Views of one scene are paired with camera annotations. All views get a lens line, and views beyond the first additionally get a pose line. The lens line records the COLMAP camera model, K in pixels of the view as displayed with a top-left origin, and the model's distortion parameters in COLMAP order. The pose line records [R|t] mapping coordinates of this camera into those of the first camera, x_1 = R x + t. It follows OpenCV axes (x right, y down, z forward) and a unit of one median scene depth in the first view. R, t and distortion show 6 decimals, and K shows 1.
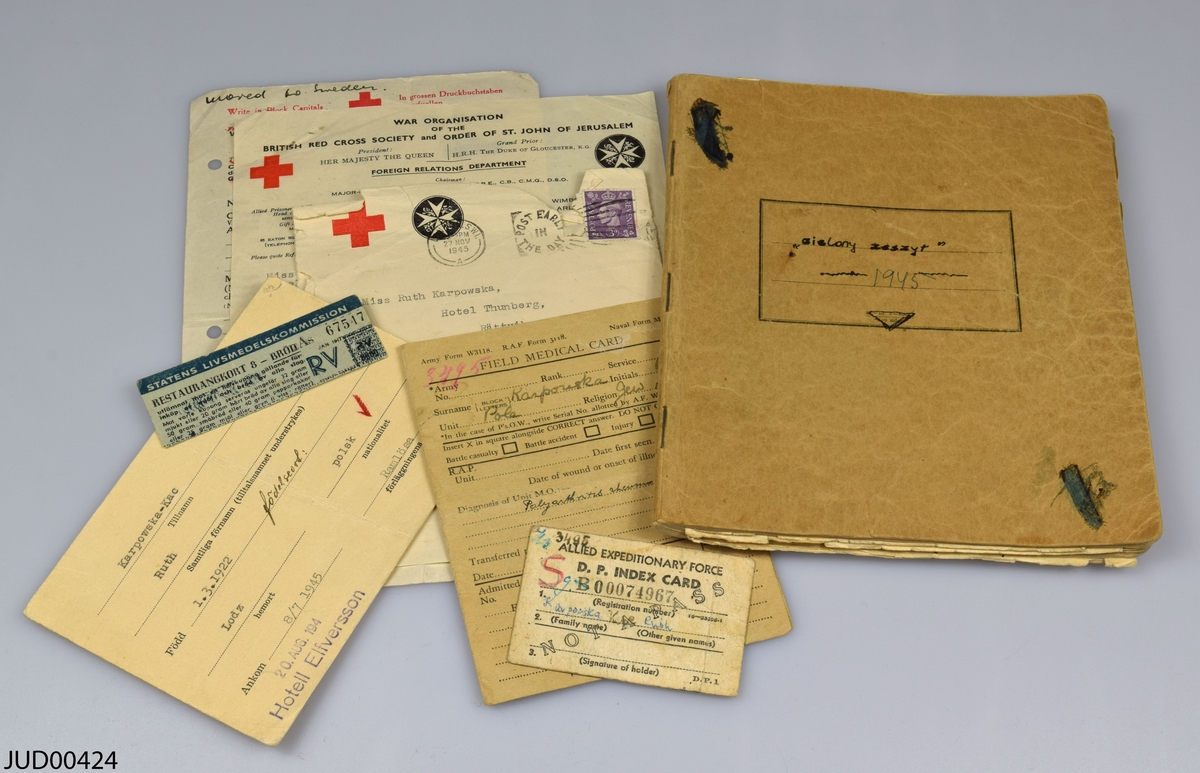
lens RADIAL K [[1852.5, 0, 600.7], [0, 1852.5, 385.1], [0, 0, 1]] dist [0.020193, 0.000000]
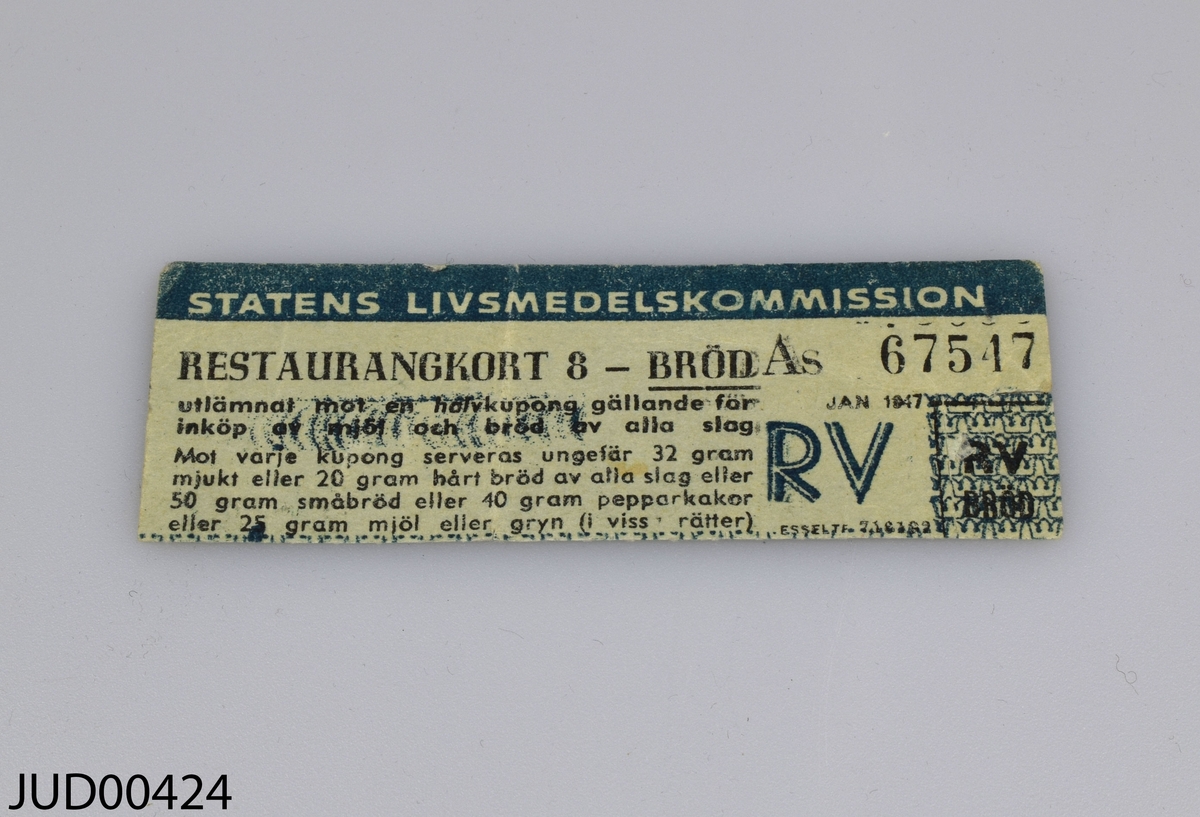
lens RADIAL K [[1588.9, 0, 599.4], [0, 1588.9, 408.0], [0, 0, 1]] dist [0.040444, 0.000000]
pose [[0.913966, 0.320409, -0.249007, -0.125605], [-0.398588, 0.823955, -0.402772, 0.083883], [0.076119, 0.467371, 0.880778, 0.800901]]
